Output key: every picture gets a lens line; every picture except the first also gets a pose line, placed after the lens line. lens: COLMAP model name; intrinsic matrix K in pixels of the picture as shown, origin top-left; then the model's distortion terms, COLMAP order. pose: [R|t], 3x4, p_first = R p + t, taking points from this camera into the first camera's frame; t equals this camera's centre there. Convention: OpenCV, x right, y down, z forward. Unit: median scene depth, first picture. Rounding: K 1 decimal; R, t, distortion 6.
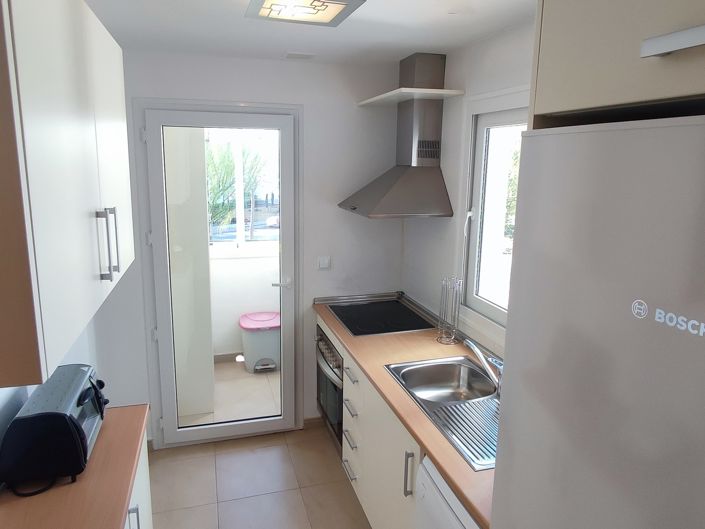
lens RADIAL K [[490.6, 0, 351.9], [0, 490.6, 262.8], [0, 0, 1]] dist [0.002383, -0.011886]
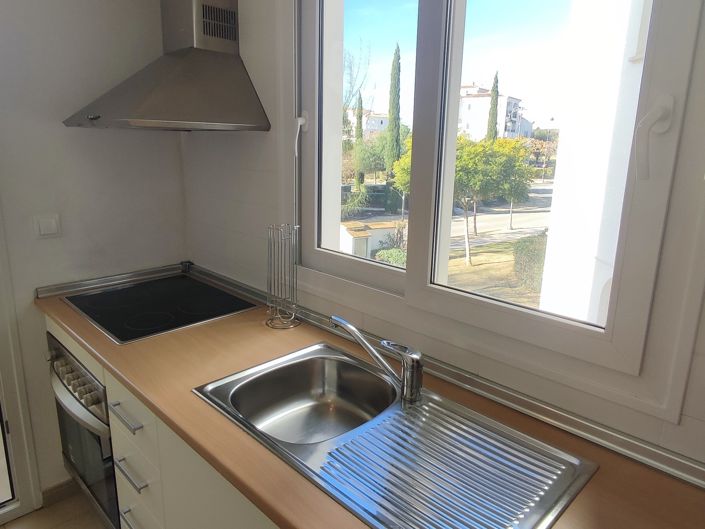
lens RADIAL K [[490.6, 0, 350.6], [0, 490.6, 252.3], [0, 0, 1]] dist [0.002383, -0.011886]
pose [[0.882519, -0.103524, 0.458741, -0.011756], [0.089636, 0.994615, 0.052015, 0.040999], [-0.461656, -0.004784, 0.887046, 0.383464]]
